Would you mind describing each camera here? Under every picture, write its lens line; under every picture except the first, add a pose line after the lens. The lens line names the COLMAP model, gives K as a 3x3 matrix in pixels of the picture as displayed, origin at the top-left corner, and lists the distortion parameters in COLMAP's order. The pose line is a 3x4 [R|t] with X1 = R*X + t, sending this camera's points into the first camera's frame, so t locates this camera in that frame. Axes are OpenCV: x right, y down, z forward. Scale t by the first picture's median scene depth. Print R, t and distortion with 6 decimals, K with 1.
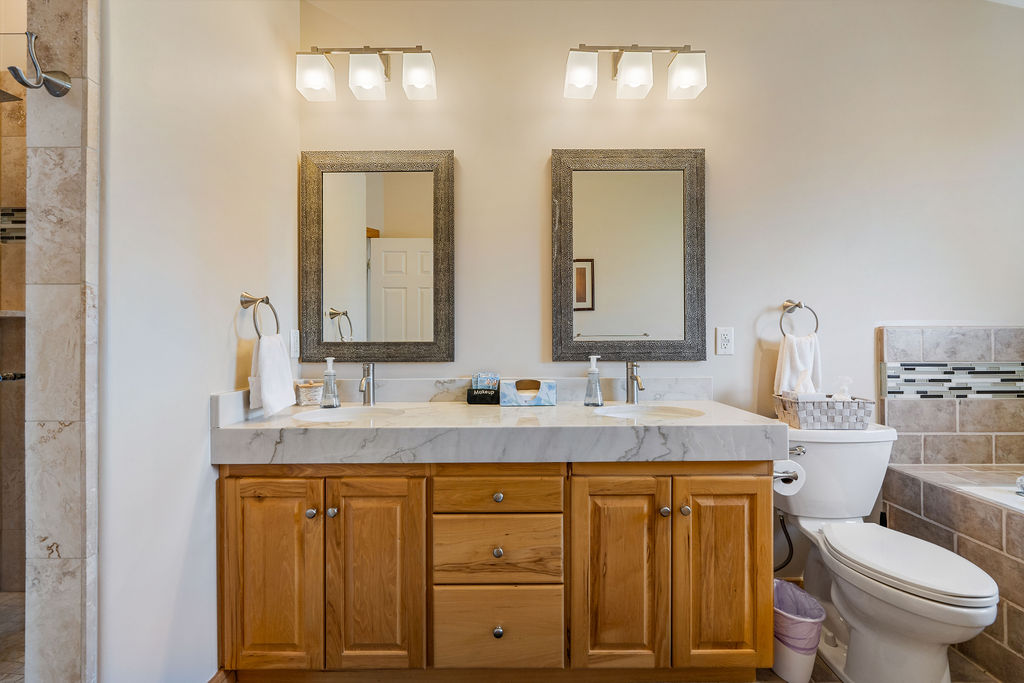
lens RADIAL K [[468.1, 0, 511.9], [0, 468.1, 343.8], [0, 0, 1]] dist [-0.002065, -0.000134]
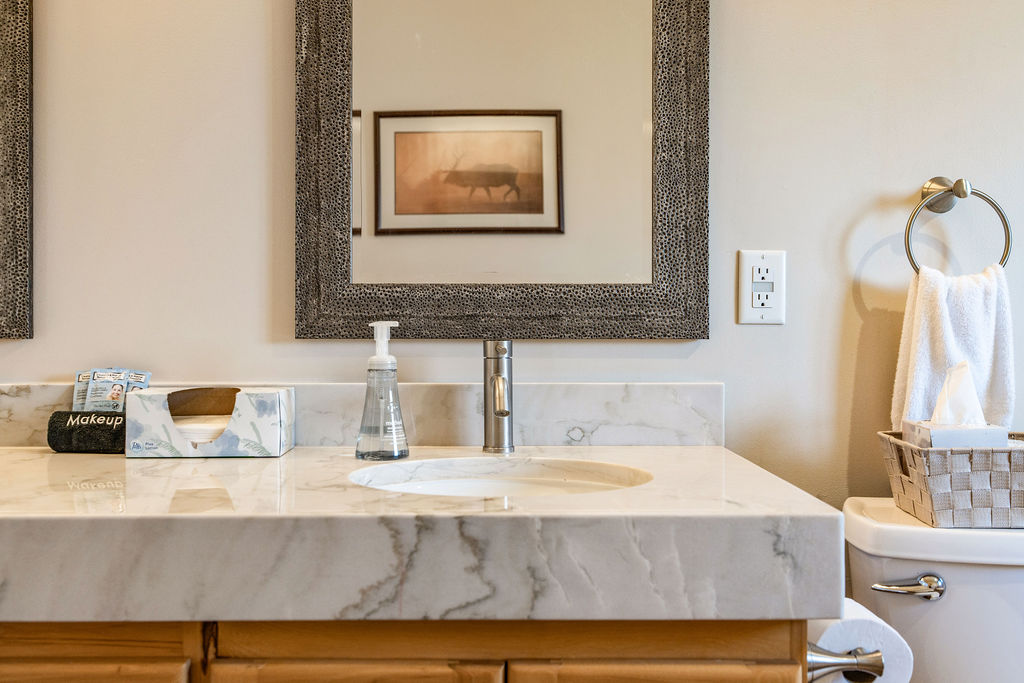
lens RADIAL K [[1016.6, 0, 512.2], [0, 1016.6, 339.0], [0, 0, 1]] dist [0.018671, 0.000000]
pose [[0.999982, 0.005962, -0.000230, 0.275508], [-0.005960, 0.999950, 0.008071, 0.031918], [0.000278, -0.008069, 0.999967, 0.205204]]
